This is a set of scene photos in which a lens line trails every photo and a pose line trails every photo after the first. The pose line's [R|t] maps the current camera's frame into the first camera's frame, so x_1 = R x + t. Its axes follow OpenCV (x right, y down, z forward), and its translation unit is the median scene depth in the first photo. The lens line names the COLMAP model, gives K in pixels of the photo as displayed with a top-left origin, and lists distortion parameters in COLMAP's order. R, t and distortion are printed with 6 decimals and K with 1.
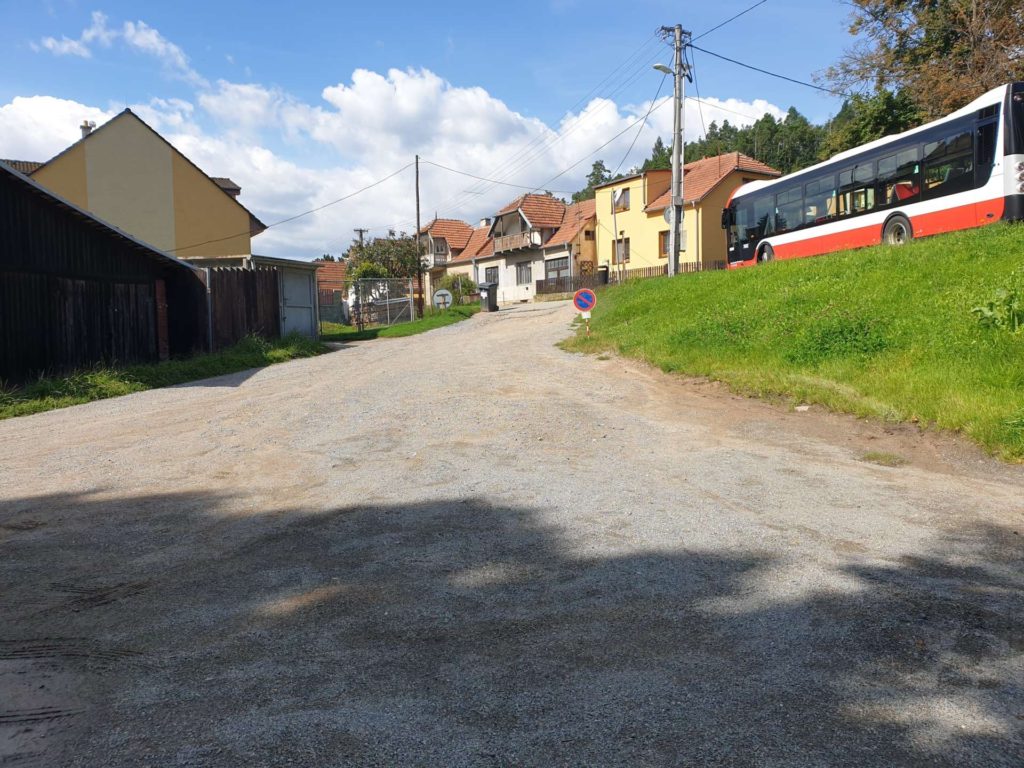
lens RADIAL K [[768.7, 0, 486.5], [0, 768.7, 383.3], [0, 0, 1]] dist [-0.000304, -0.002311]
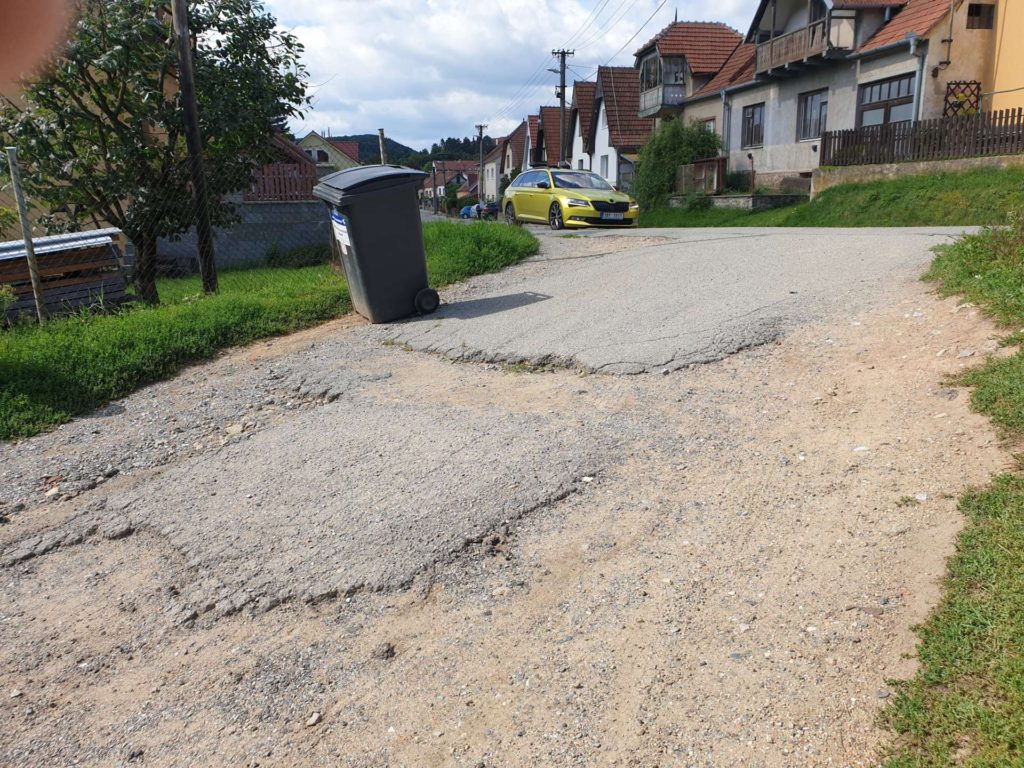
lens RADIAL K [[768.7, 0, 486.5], [0, 768.7, 383.3], [0, 0, 1]] dist [-0.000304, -0.002311]
pose [[0.919276, 0.091063, -0.382936, 0.063358], [-0.015194, 0.980355, 0.196656, -0.072320], [0.393321, -0.174963, 0.902600, 0.468703]]
